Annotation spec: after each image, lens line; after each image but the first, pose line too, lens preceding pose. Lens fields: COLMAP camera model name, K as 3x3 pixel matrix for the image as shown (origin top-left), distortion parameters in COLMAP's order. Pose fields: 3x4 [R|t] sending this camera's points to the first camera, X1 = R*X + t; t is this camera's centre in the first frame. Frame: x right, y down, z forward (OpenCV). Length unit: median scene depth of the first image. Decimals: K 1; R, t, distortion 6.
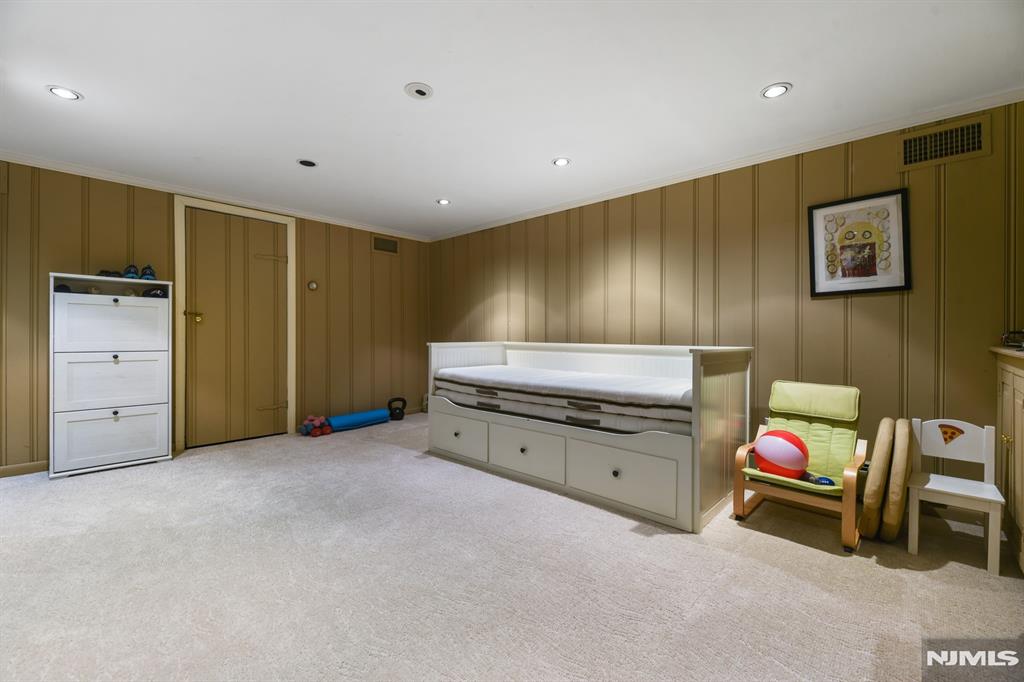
lens RADIAL K [[441.5, 0, 511.7], [0, 441.5, 338.3], [0, 0, 1]] dist [-0.009251, -0.000488]
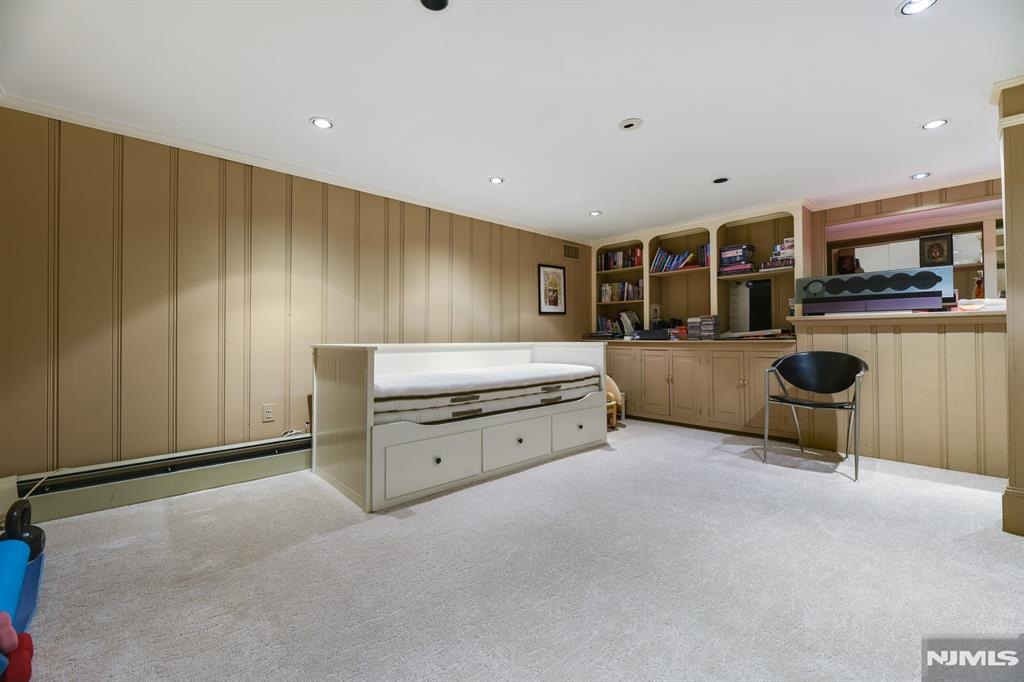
lens RADIAL K [[412.7, 0, 512.1], [0, 412.7, 334.3], [0, 0, 1]] dist [-0.001185, -0.000142]
pose [[0.074723, 0.000766, 0.997204, -0.952634], [0.008000, 0.999967, -0.001368, -0.007146], [-0.997172, 0.008080, 0.074714, 0.906286]]
